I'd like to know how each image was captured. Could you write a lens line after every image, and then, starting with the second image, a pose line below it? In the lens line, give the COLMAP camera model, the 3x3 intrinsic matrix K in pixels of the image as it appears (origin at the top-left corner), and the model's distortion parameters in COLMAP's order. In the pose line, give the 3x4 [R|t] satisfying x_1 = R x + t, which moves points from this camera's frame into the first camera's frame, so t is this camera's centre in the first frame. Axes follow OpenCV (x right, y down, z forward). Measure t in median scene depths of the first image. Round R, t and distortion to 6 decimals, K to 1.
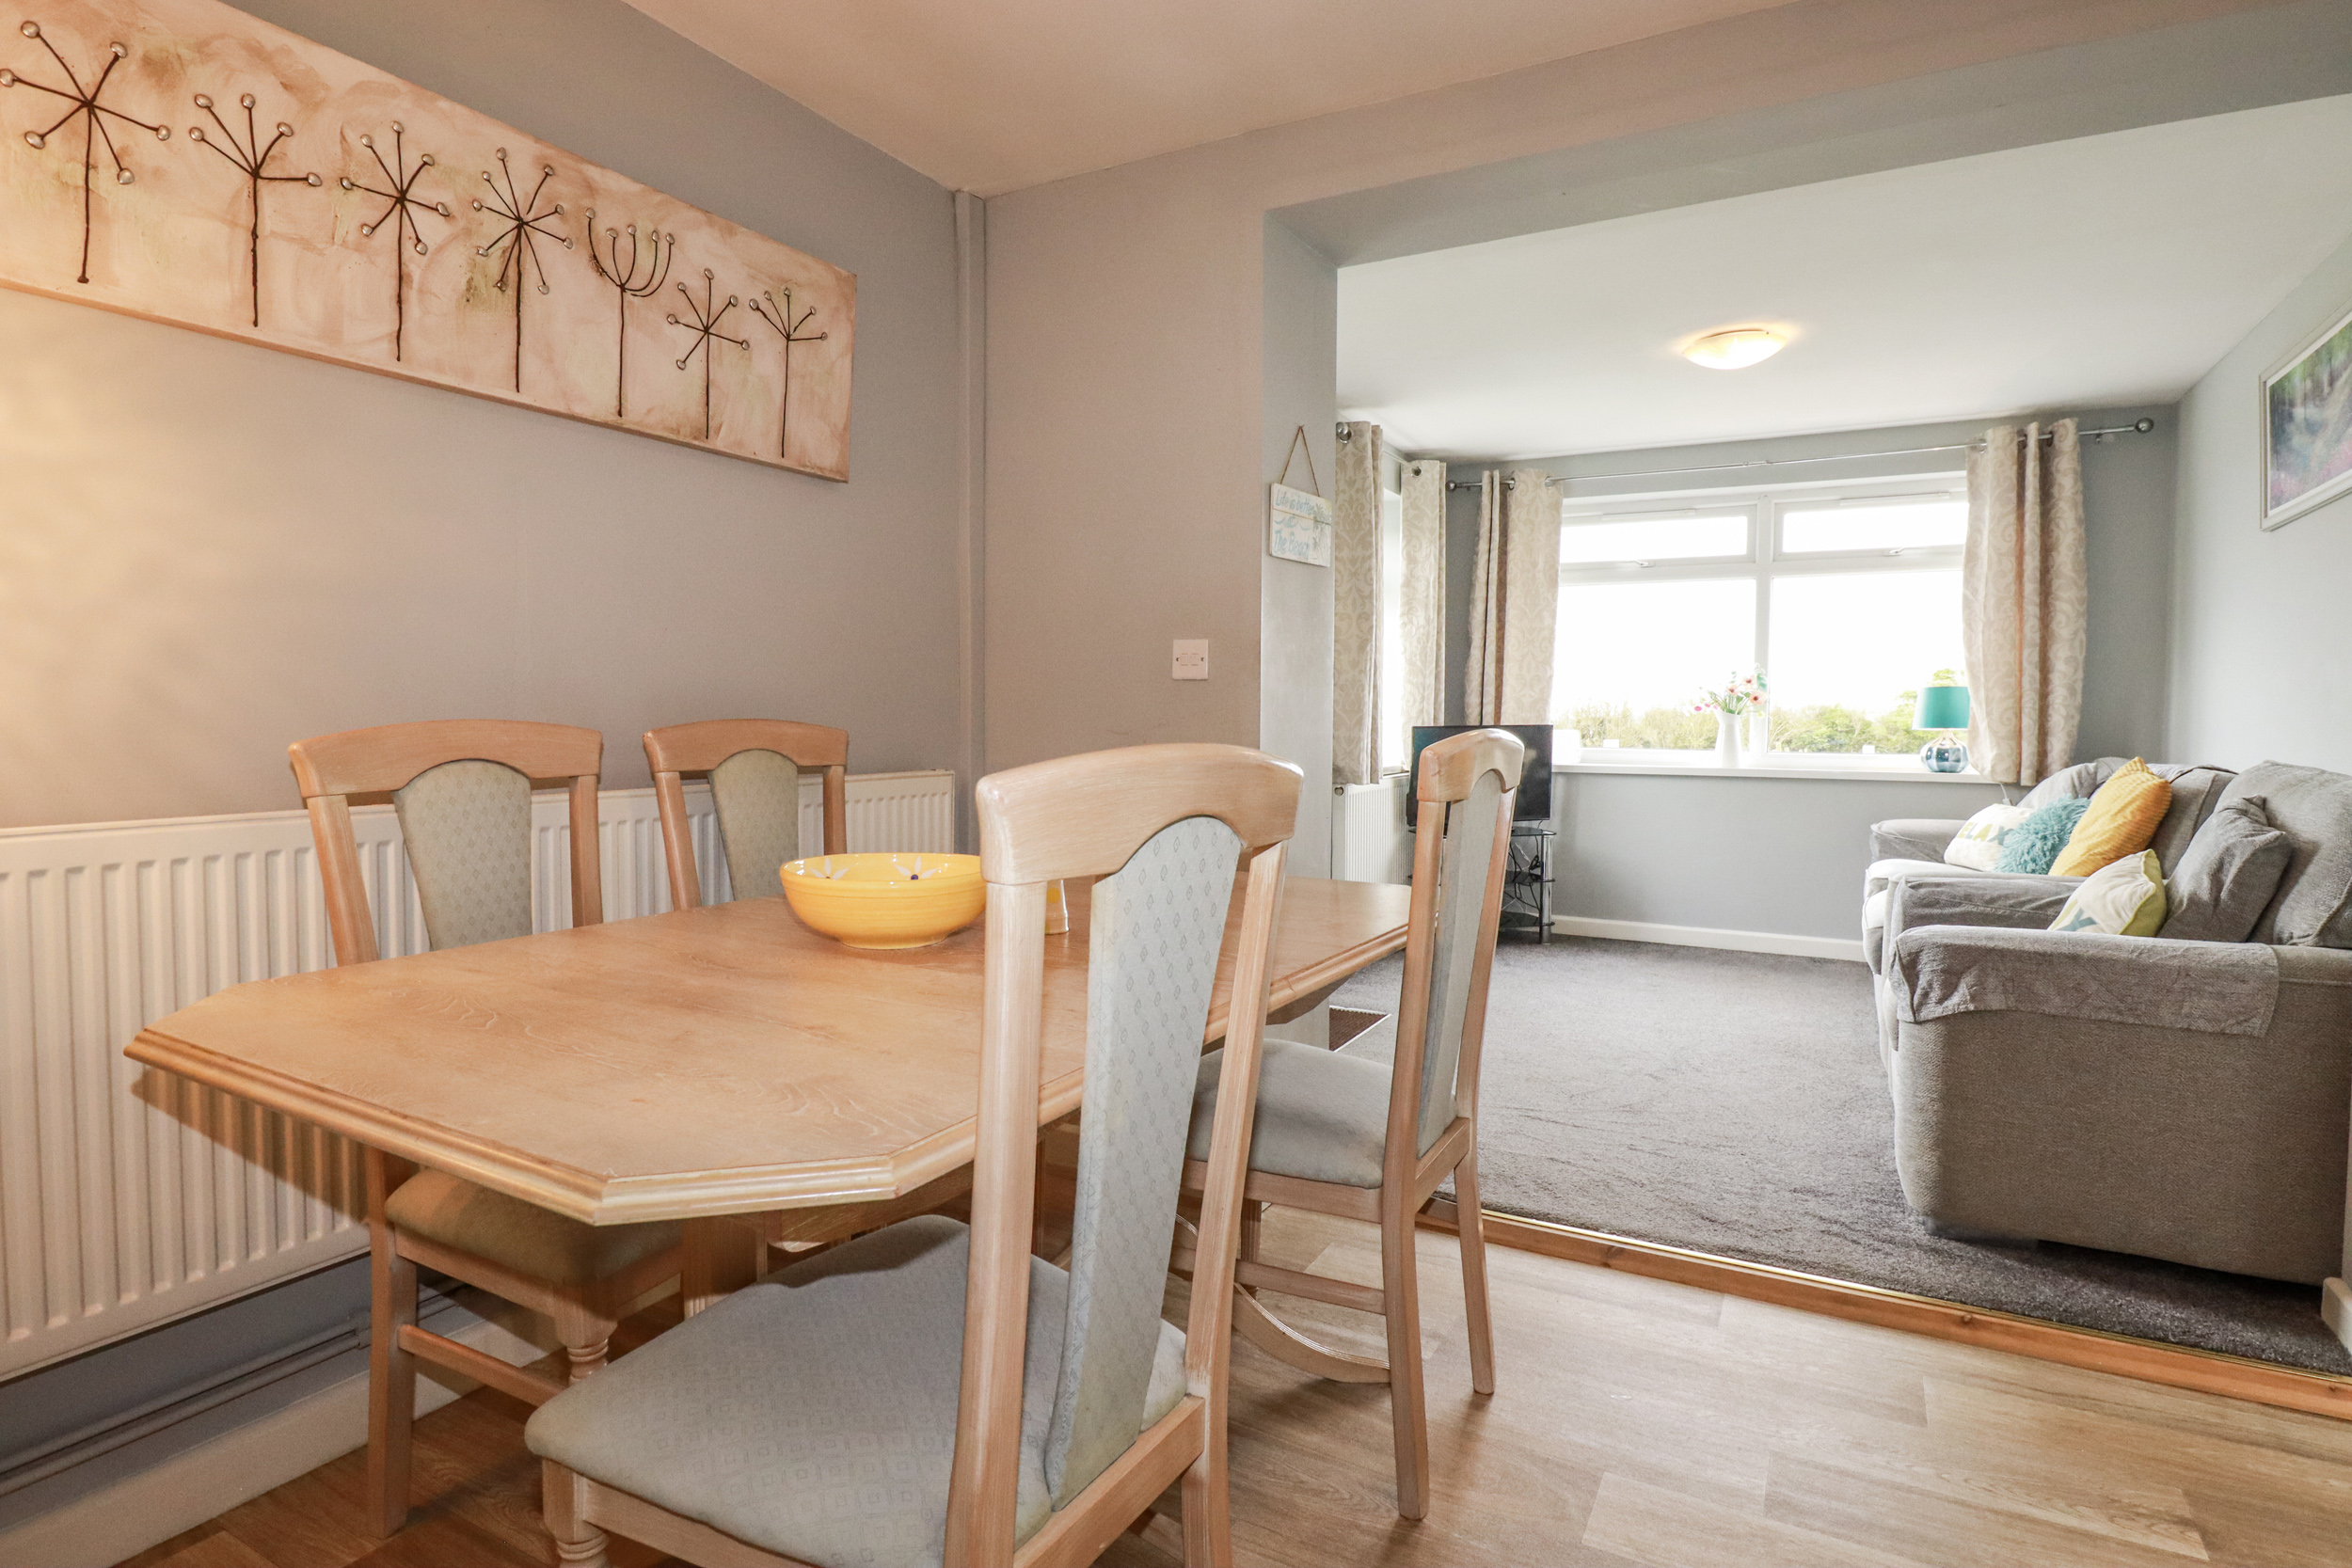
lens RADIAL K [[1234.7, 0, 1162.5], [0, 1234.7, 768.2], [0, 0, 1]] dist [0.000322, -0.008411]
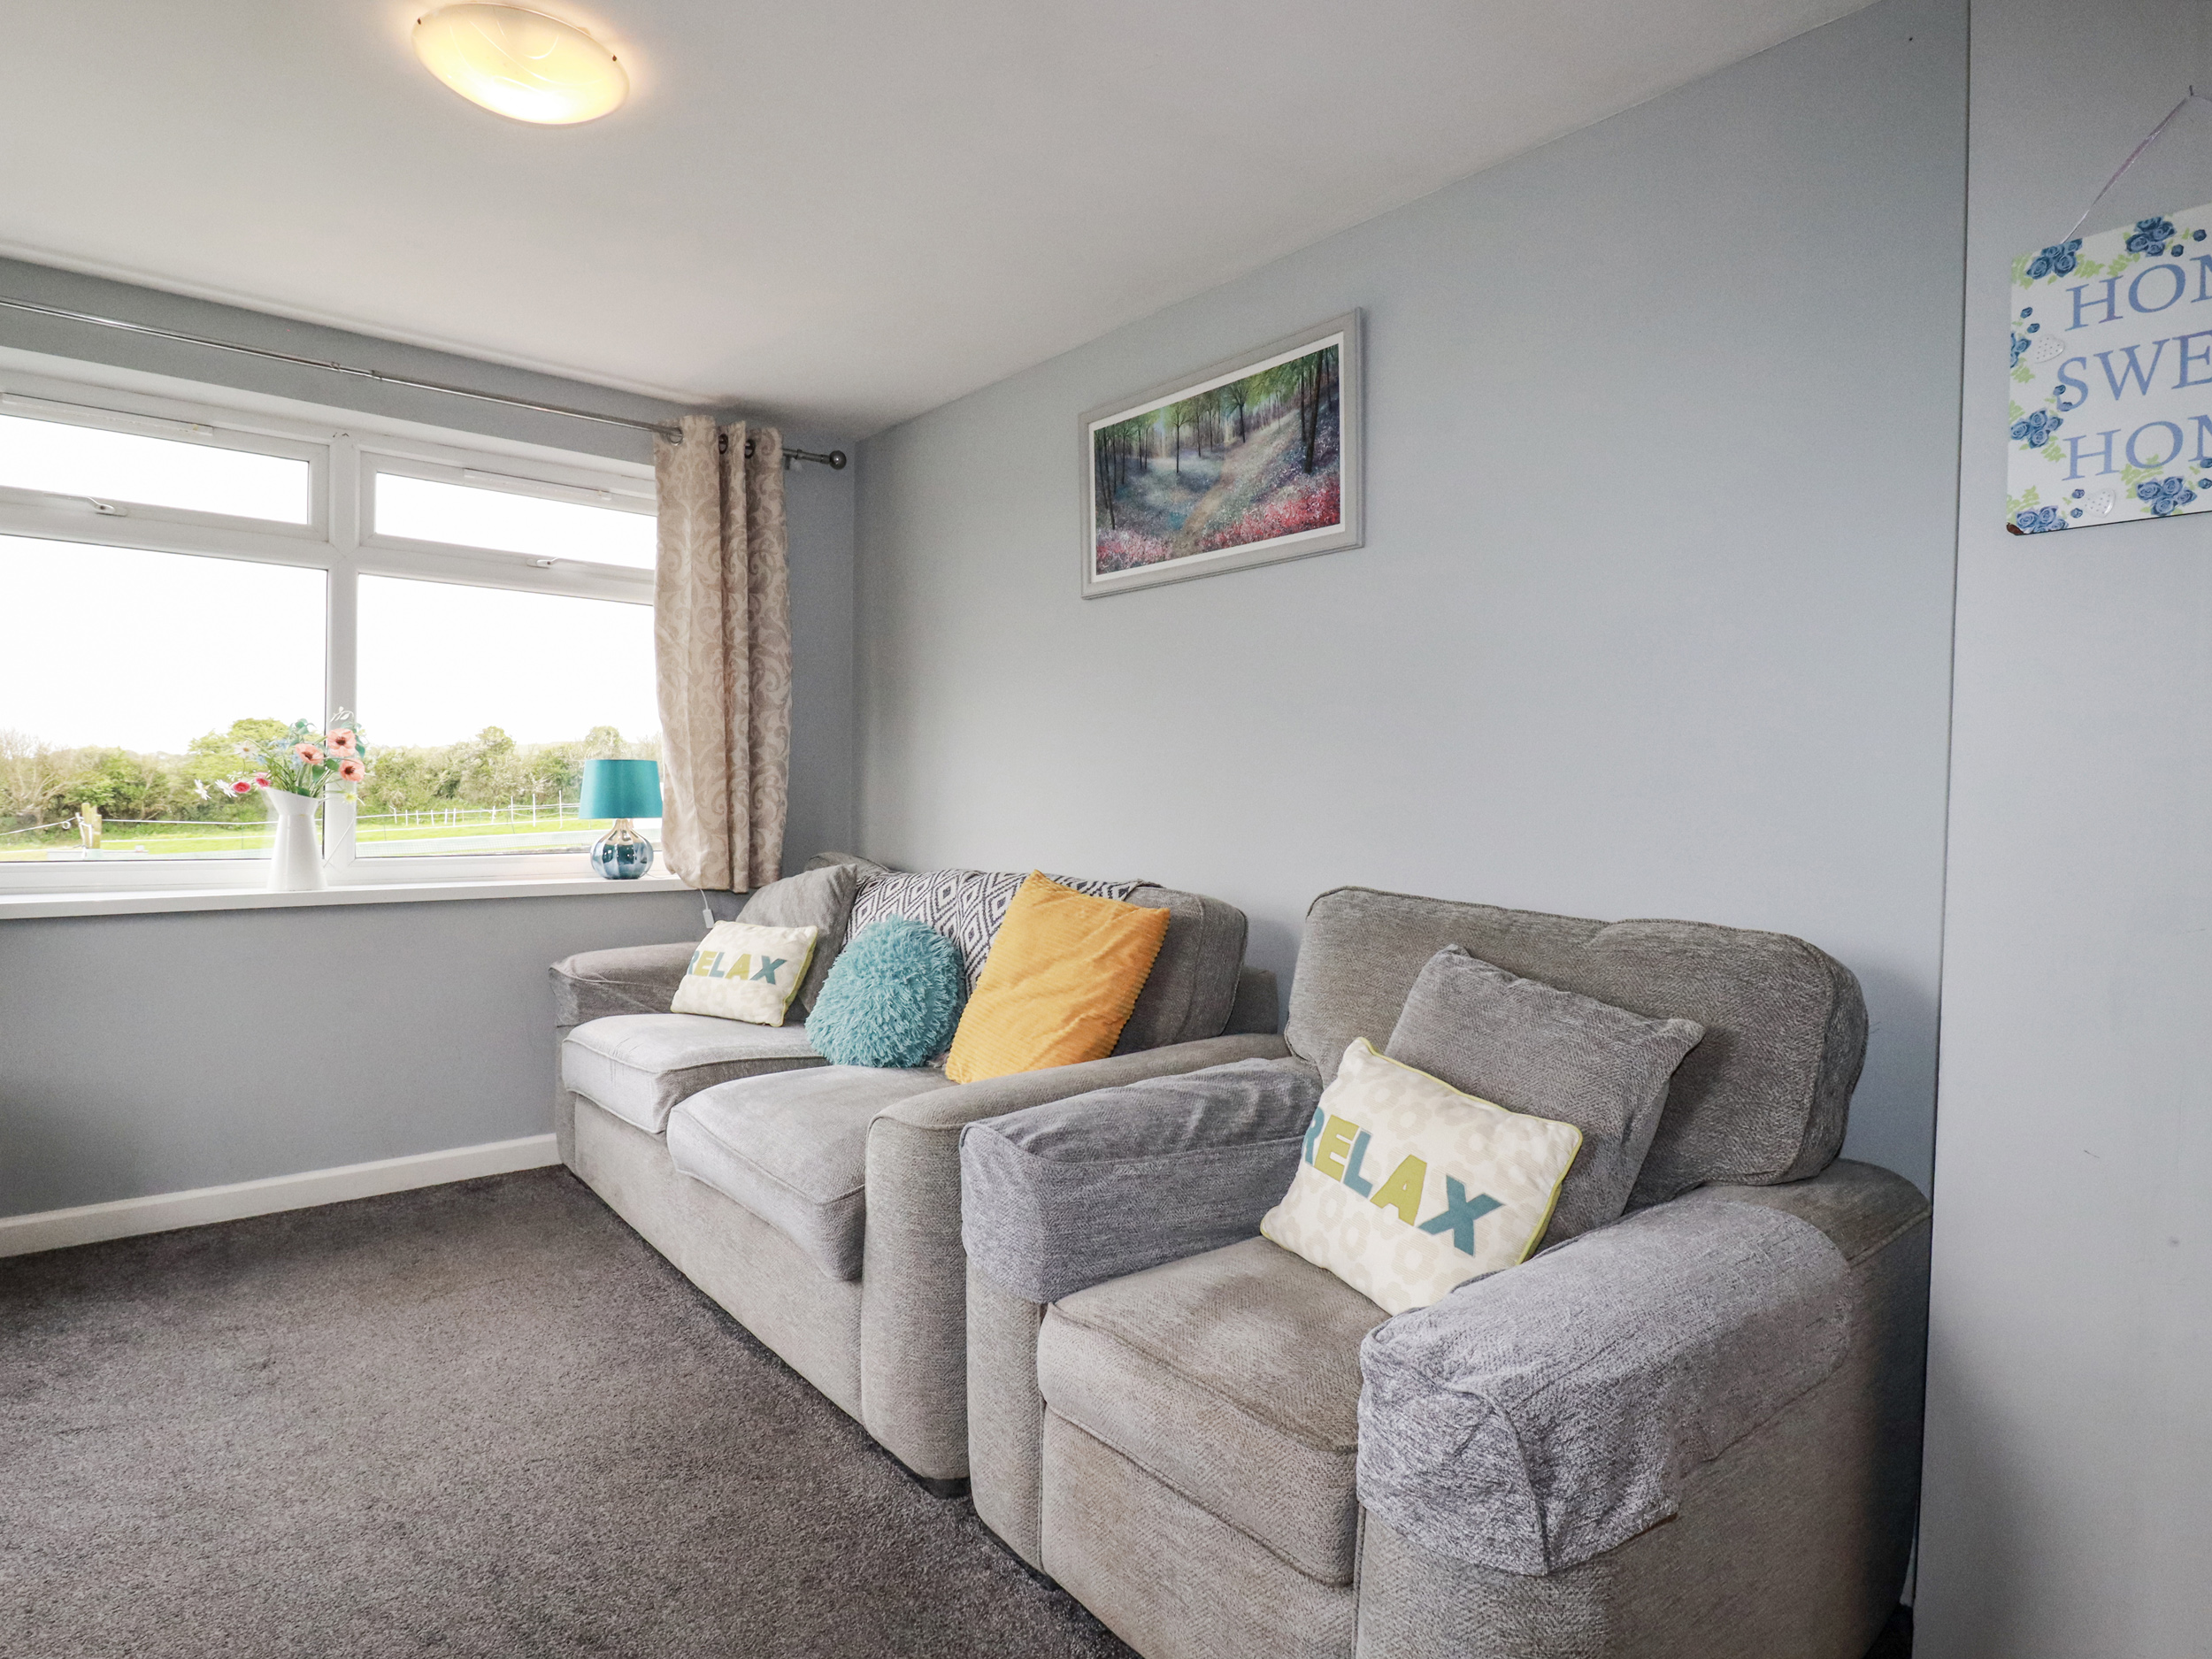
lens RADIAL K [[1170.4, 0, 1048.9], [0, 1170.4, 811.4], [0, 0, 1]] dist [0.001513, -0.015093]
pose [[0.362907, -0.022175, 0.931561, 0.087684], [0.023847, 0.999610, 0.014505, -0.041641], [-0.931520, 0.016951, 0.363295, 0.543323]]
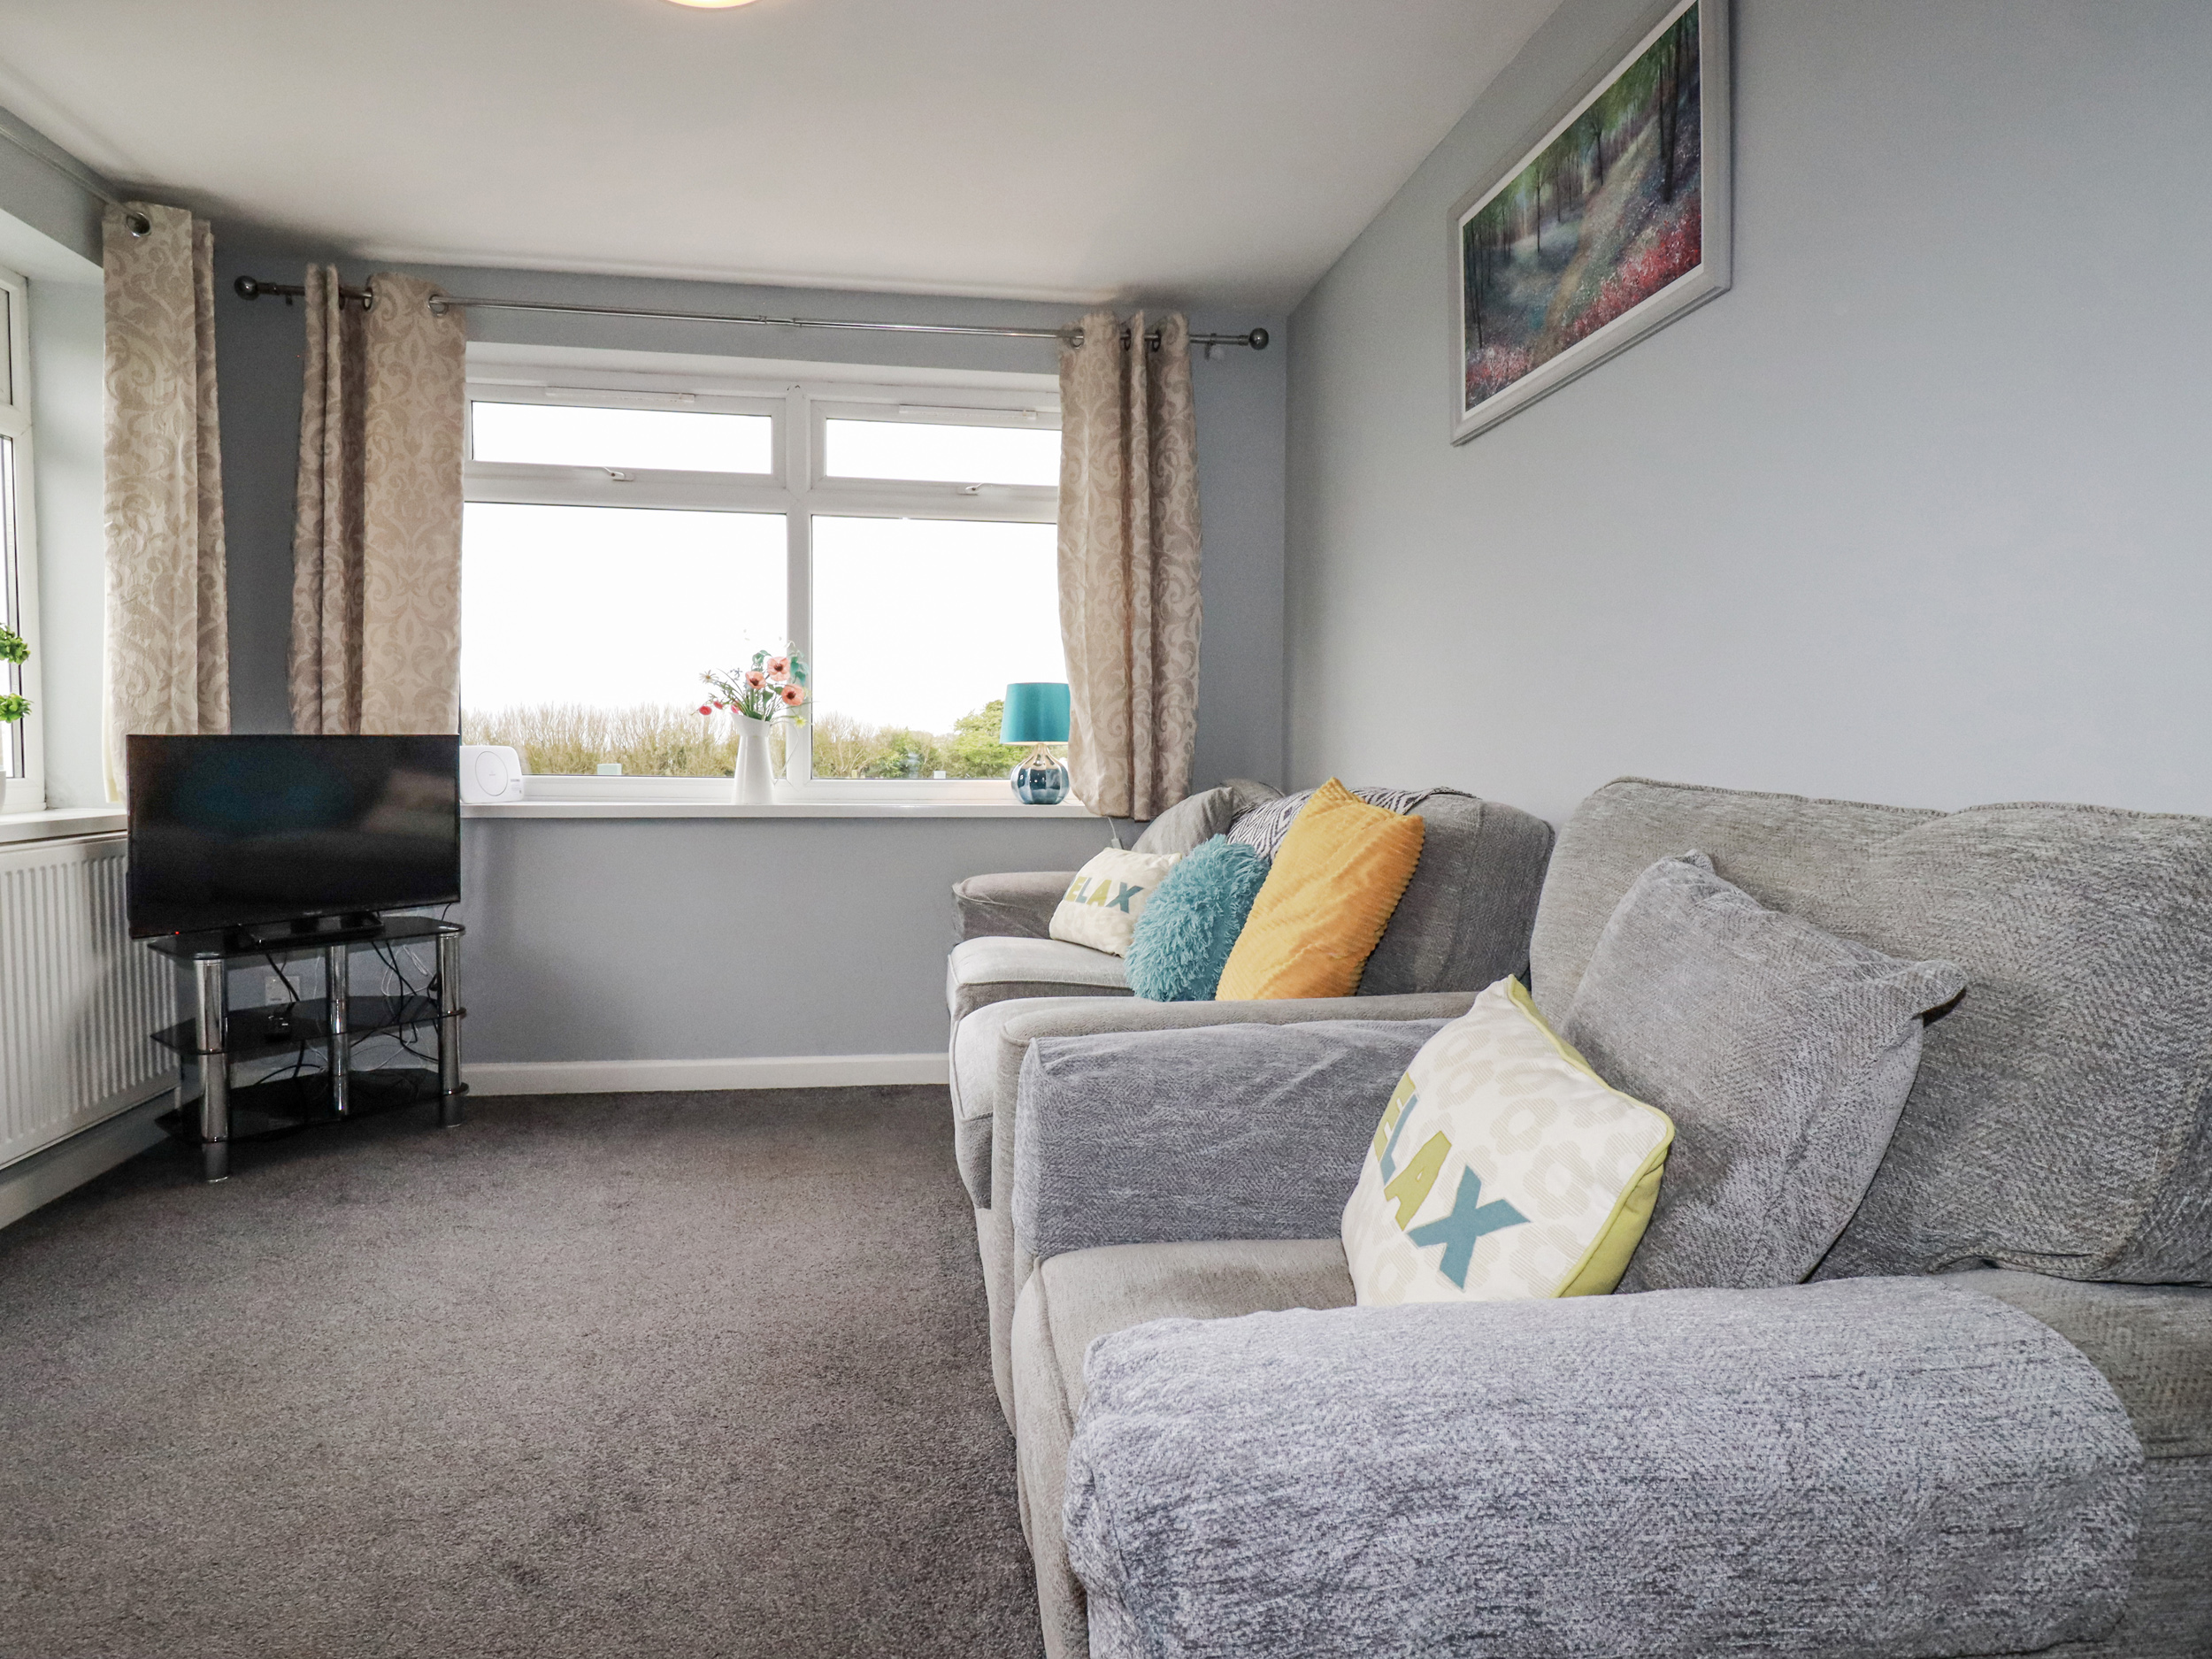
lens RADIAL K [[1247.9, 0, 1127.8], [0, 1247.9, 817.5], [0, 0, 1]] dist [0.008055, -0.020971]
pose [[0.781840, -0.031841, 0.622665, 0.235869], [0.022220, 0.999484, 0.023211, -0.004267], [-0.623083, -0.004311, 0.782144, 0.425612]]
